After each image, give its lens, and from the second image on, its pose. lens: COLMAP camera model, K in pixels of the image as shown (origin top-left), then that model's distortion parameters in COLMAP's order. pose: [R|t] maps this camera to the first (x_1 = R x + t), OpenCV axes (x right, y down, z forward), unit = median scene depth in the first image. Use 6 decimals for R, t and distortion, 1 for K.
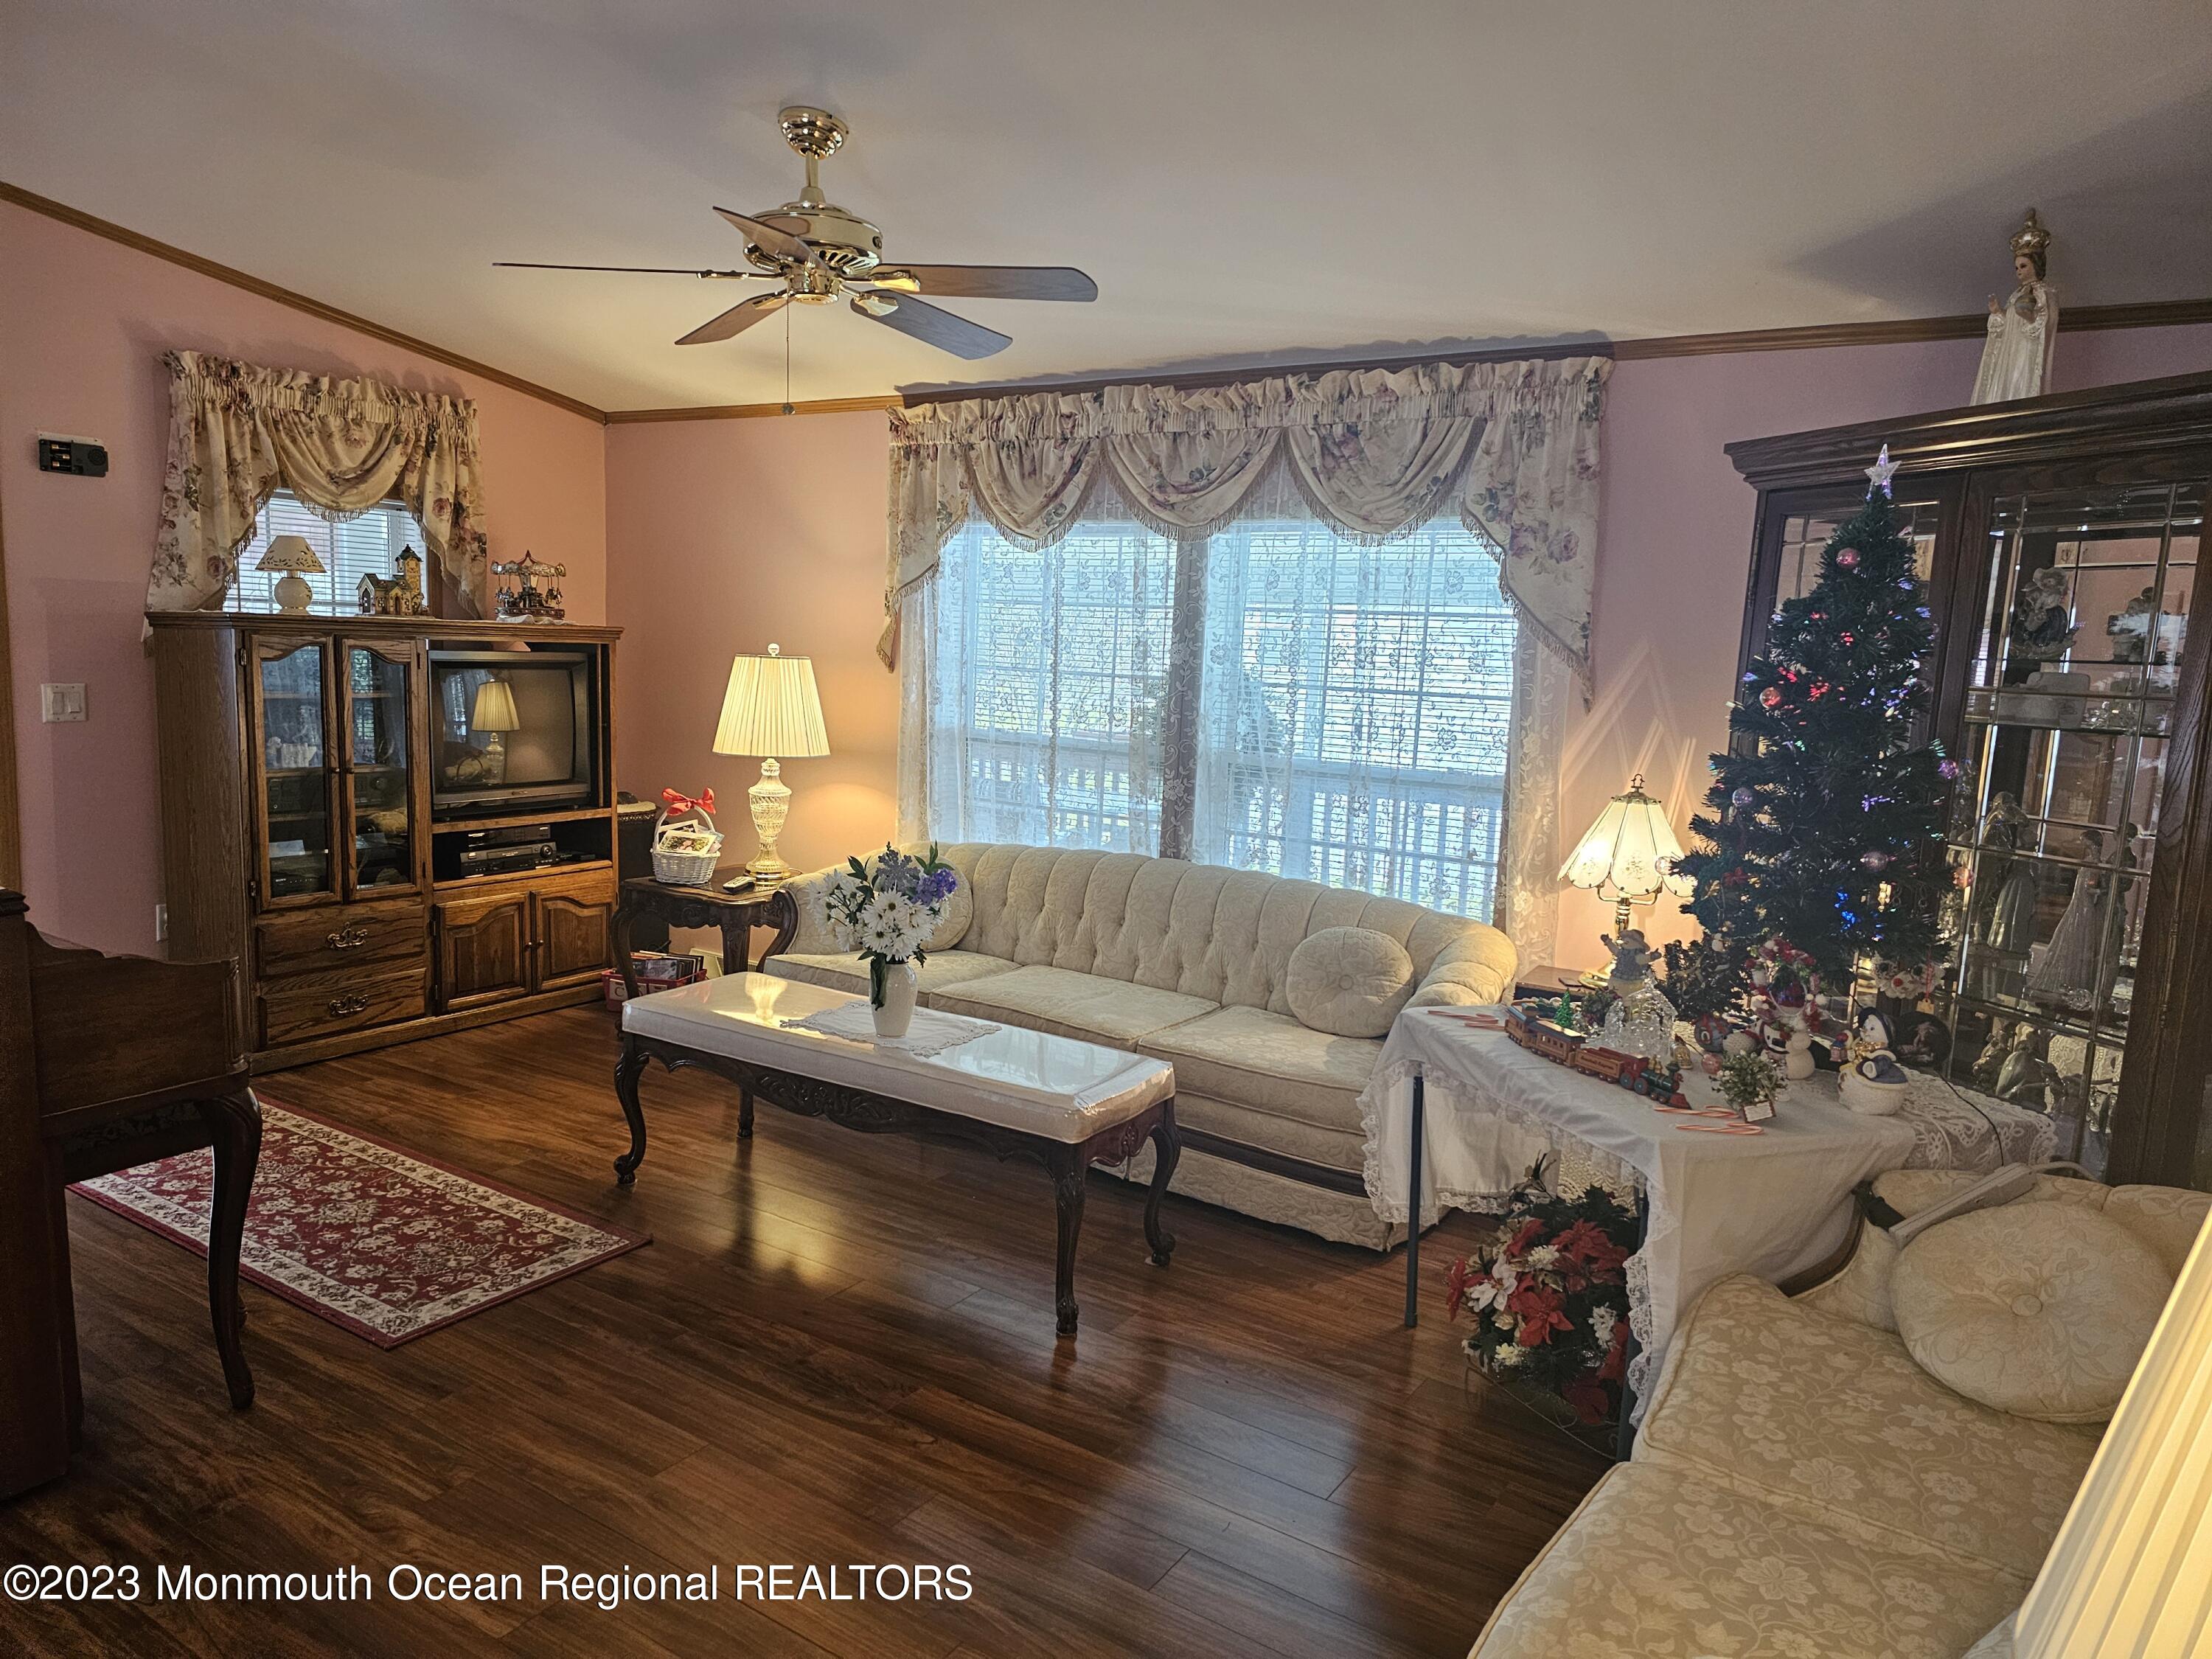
lens RADIAL K [[1488.8, 0, 1095.6], [0, 1488.8, 817.6], [0, 0, 1]] dist [0.097331, -0.106976]
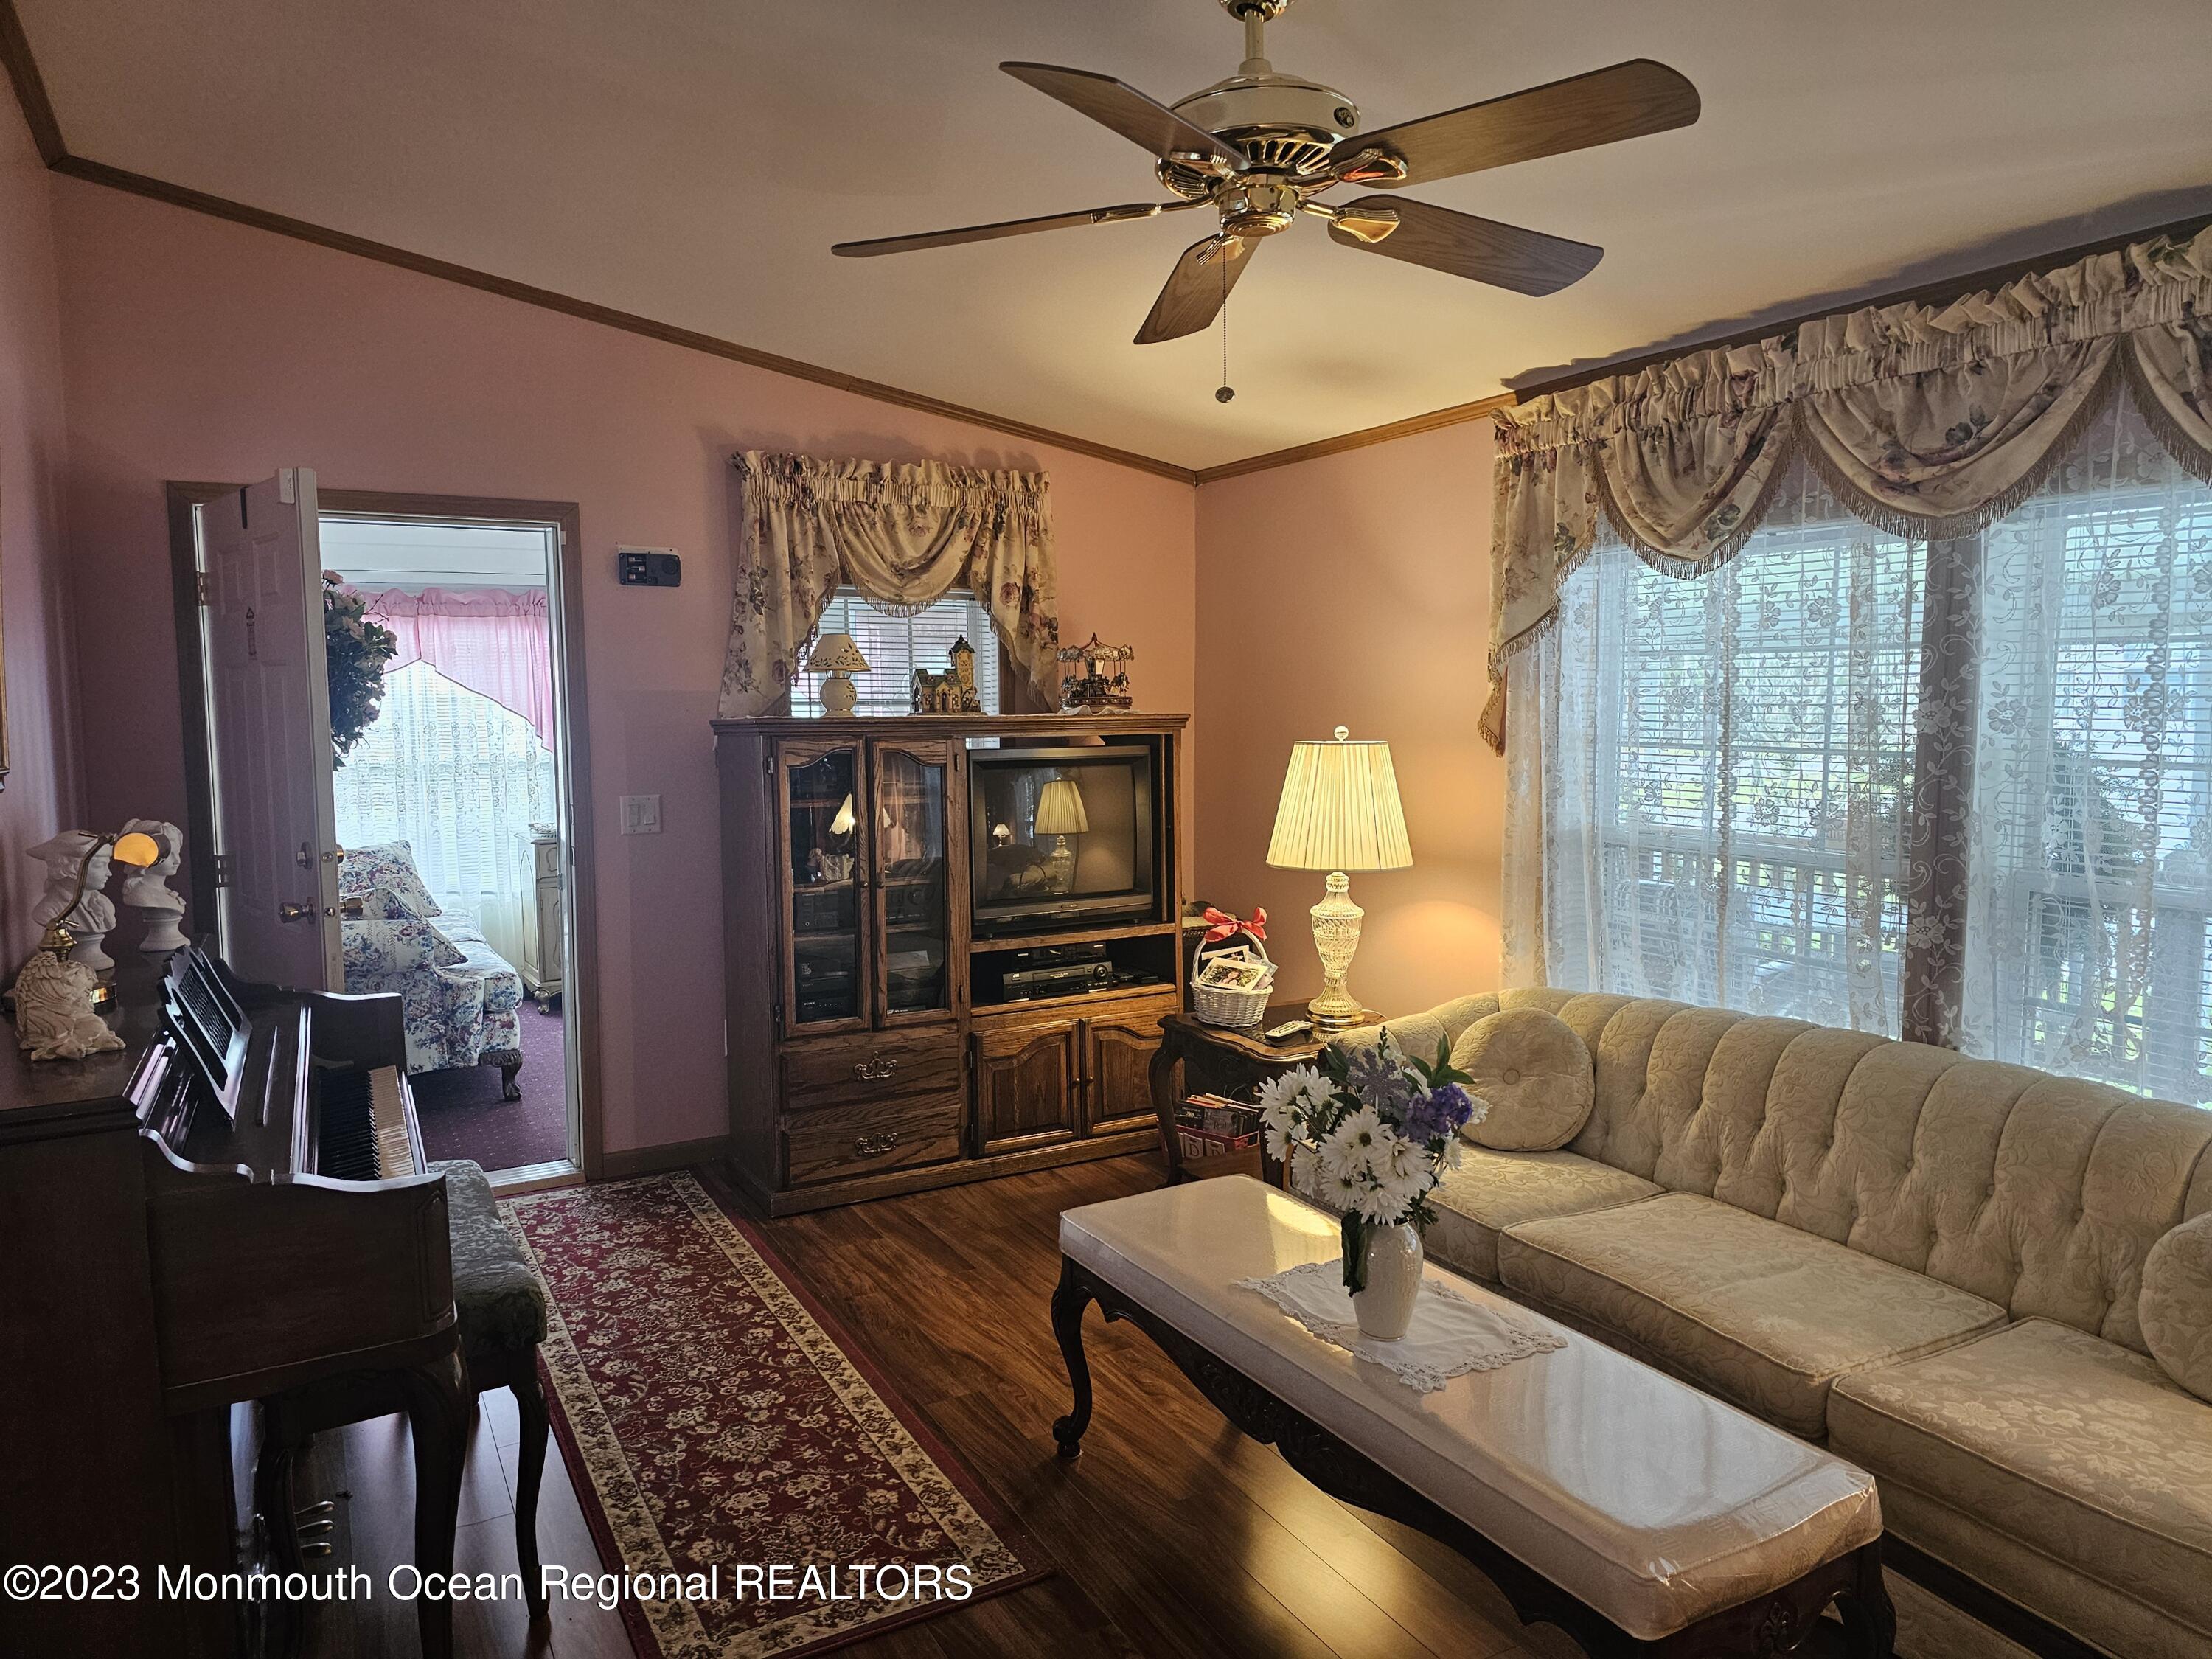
lens RADIAL K [[1488.8, 0, 1095.6], [0, 1488.8, 817.6], [0, 0, 1]] dist [0.097331, -0.106976]
pose [[0.881358, -0.007065, -0.472395, 0.046494], [-0.015384, 0.998929, -0.043642, -0.033668], [0.472198, 0.045731, 0.880306, 0.264954]]
